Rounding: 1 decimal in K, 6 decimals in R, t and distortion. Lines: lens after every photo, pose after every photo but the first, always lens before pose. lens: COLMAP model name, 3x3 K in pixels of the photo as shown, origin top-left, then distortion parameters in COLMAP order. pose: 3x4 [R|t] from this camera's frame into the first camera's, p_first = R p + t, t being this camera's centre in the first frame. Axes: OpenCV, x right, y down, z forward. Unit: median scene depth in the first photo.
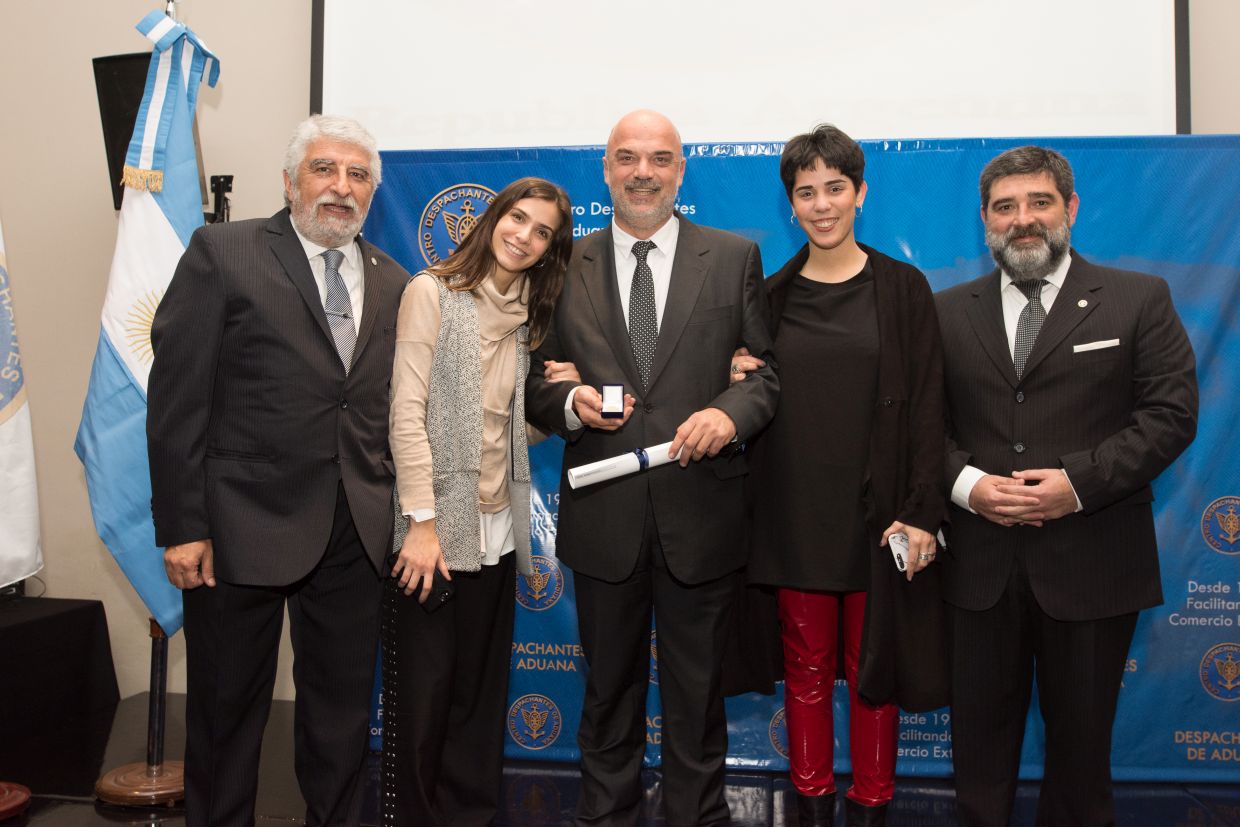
lens RADIAL K [[1097.3, 0, 619.9], [0, 1097.3, 413.6], [0, 0, 1]] dist [-0.018015, -0.011841]
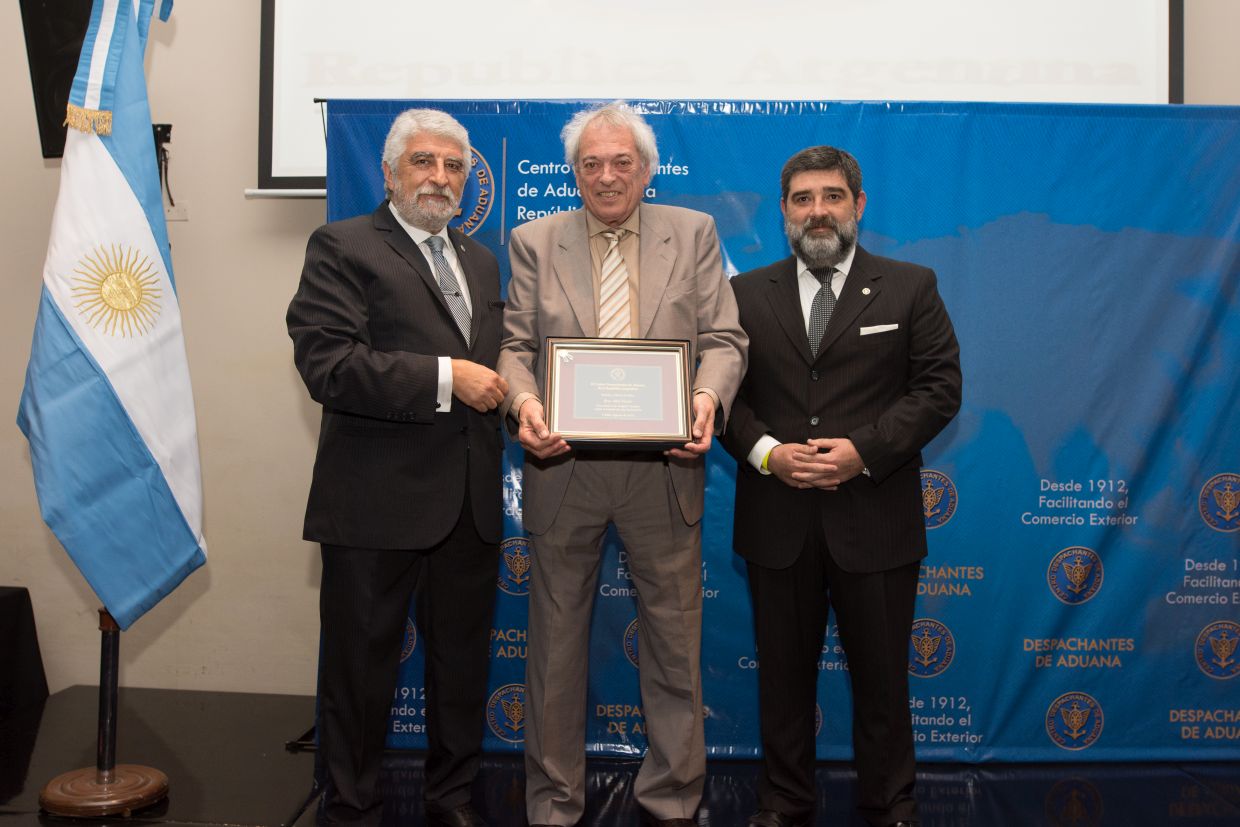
lens RADIAL K [[1097.3, 0, 621.9], [0, 1097.3, 414.7], [0, 0, 1]] dist [-0.018015, -0.011841]
pose [[0.996167, 0.003483, 0.087405, -0.074241], [-0.005577, 0.999703, 0.023732, 0.002265], [-0.087296, -0.024129, 0.995890, 0.063683]]
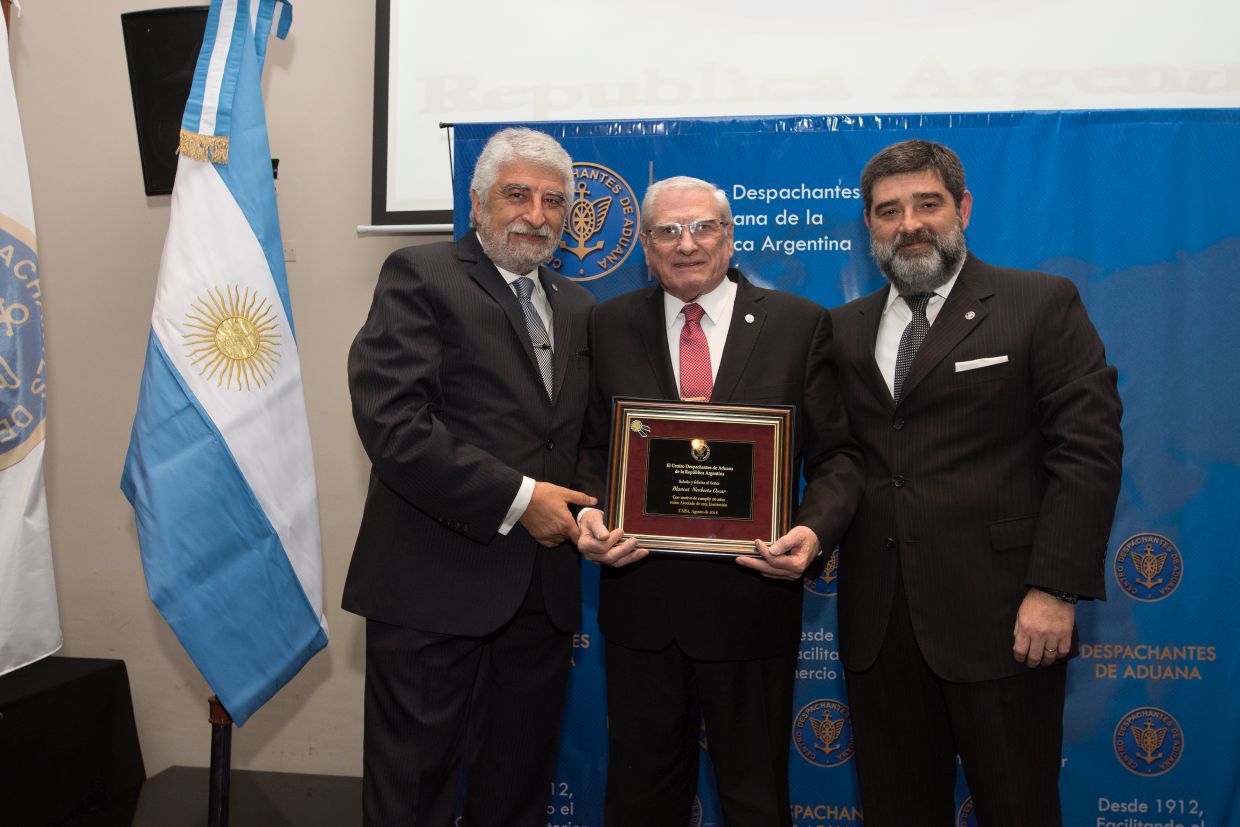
lens RADIAL K [[1097.3, 0, 621.6], [0, 1097.3, 411.5], [0, 0, 1]] dist [-0.018015, -0.011841]
pose [[0.999684, -0.002321, 0.025015, -0.141481], [0.002703, 0.999880, -0.015240, -0.008403], [-0.024976, 0.015303, 0.999571, 0.184739]]
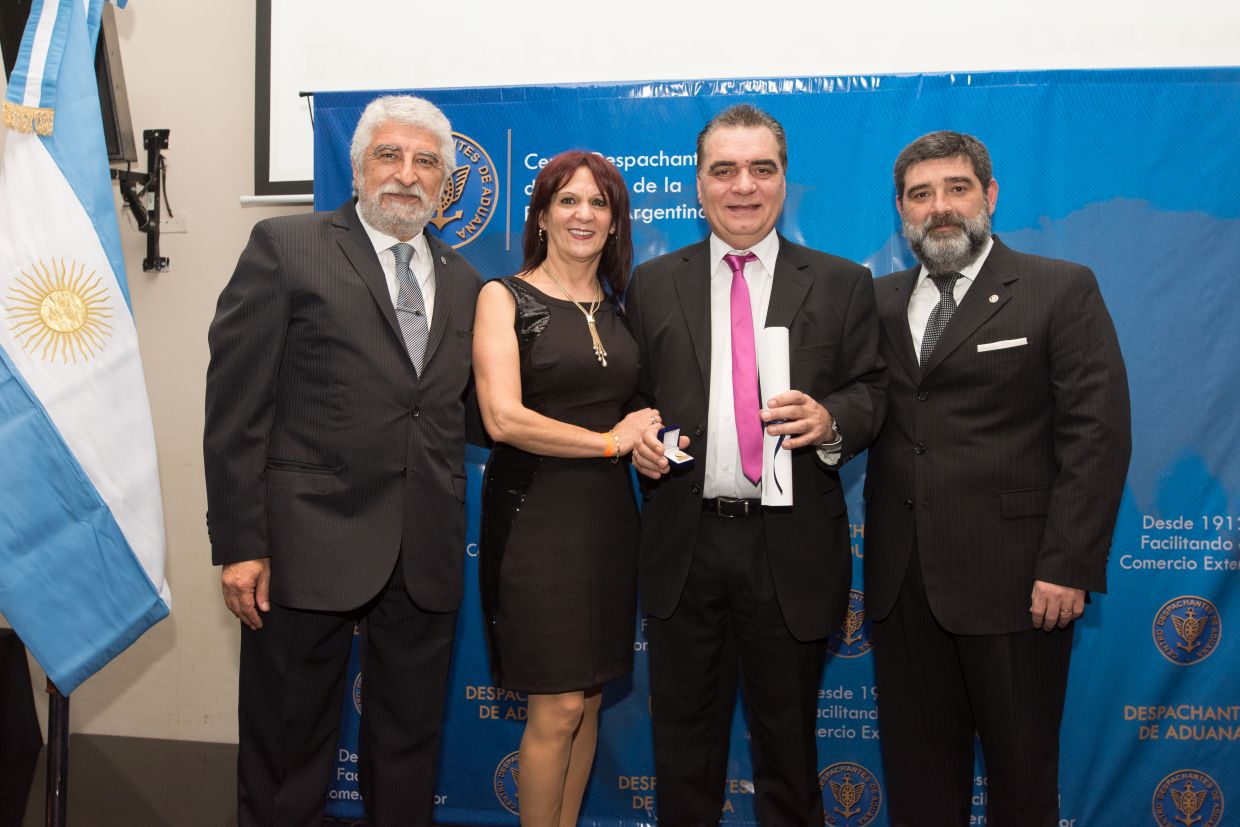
lens RADIAL K [[1097.3, 0, 618.3], [0, 1097.3, 413.0], [0, 0, 1]] dist [-0.018015, -0.011841]
pose [[0.999974, -0.005319, 0.004806, -0.011902], [0.005249, 0.999881, 0.014504, -0.009761], [-0.004882, -0.014478, 0.999883, 0.189264]]
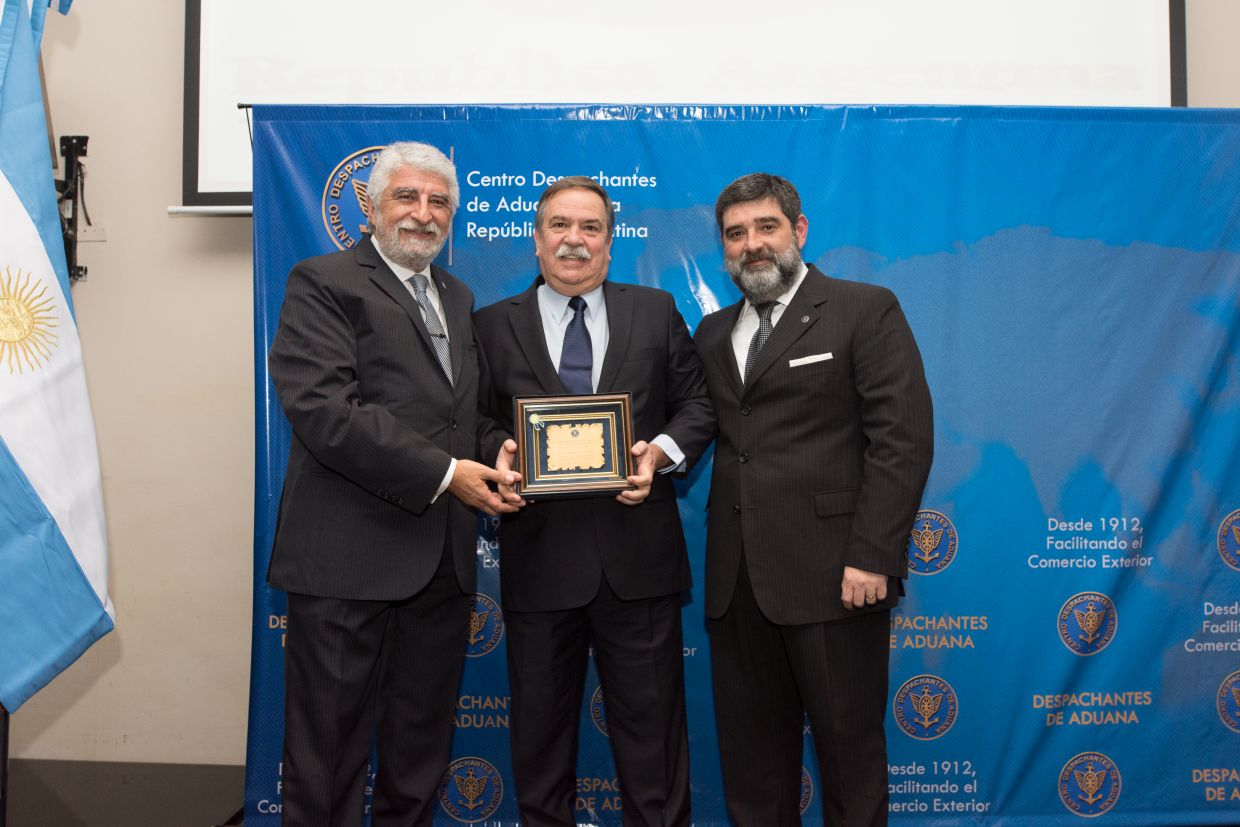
lens RADIAL K [[1097.3, 0, 616.1], [0, 1097.3, 413.5], [0, 0, 1]] dist [-0.018015, -0.011841]
pose [[0.993161, -0.005327, 0.116631, -0.066914], [0.005184, 0.999985, 0.001530, -0.007050], [-0.116638, -0.000915, 0.993174, 0.163733]]
